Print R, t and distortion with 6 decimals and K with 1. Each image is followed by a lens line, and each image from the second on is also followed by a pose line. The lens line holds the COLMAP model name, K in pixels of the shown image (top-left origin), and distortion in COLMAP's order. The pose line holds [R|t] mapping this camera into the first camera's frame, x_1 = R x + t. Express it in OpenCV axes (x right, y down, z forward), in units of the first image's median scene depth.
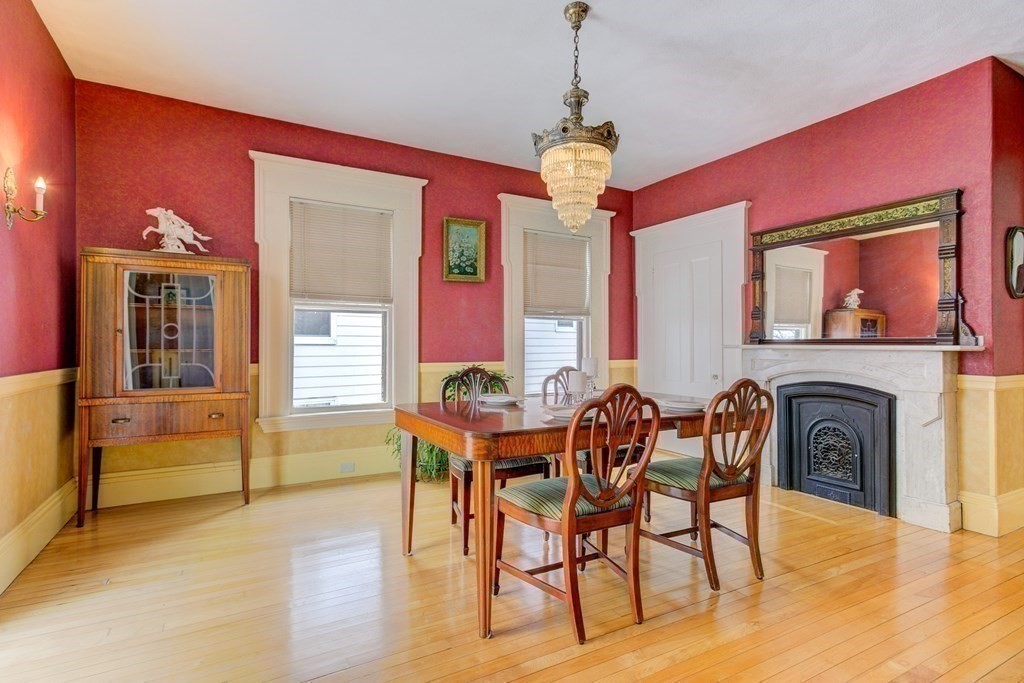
lens RADIAL K [[506.4, 0, 512.0], [0, 506.4, 341.5], [0, 0, 1]] dist [0.000872, 0.000408]
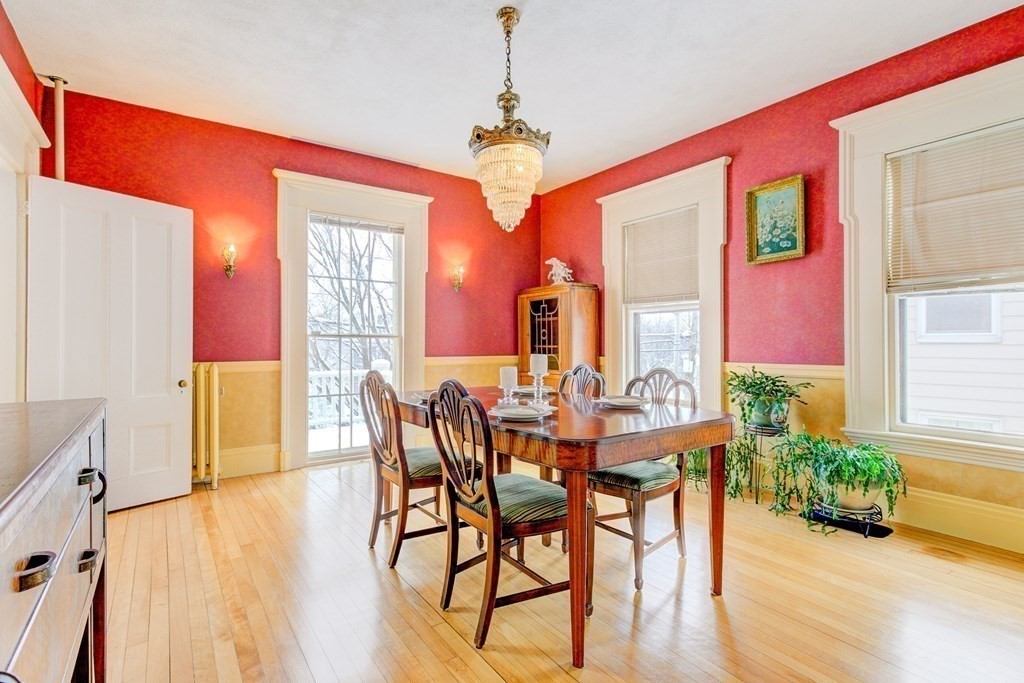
lens RADIAL K [[506.4, 0, 512.0], [0, 506.4, 341.5], [0, 0, 1]] dist [0.000872, 0.000408]
pose [[0.111025, -0.006681, -0.993795, 0.719637], [0.013934, 0.999890, -0.005166, 0.006513], [0.993720, -0.013274, 0.111106, 0.557389]]
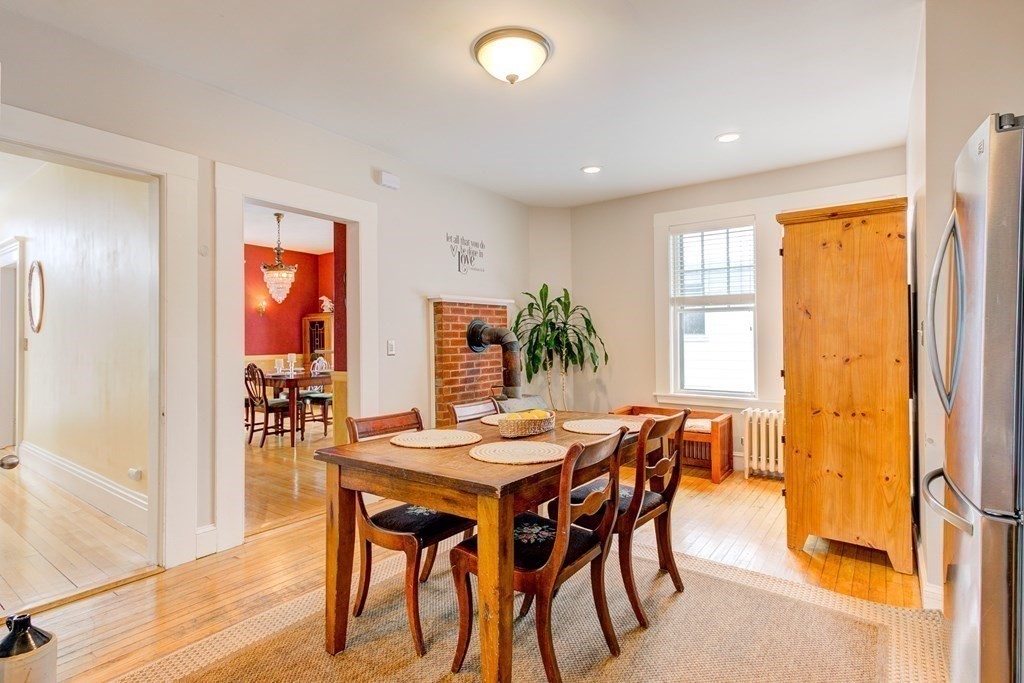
lens RADIAL K [[511.3, 0, 512.0], [0, 511.3, 341.5], [0, 0, 1]] dist [-0.050814, 0.000068]
pose [[0.418259, 0.003207, -0.908322, 1.807137], [0.008427, 0.999937, 0.007410, -0.025074], [0.908289, -0.010754, 0.418206, 0.626943]]
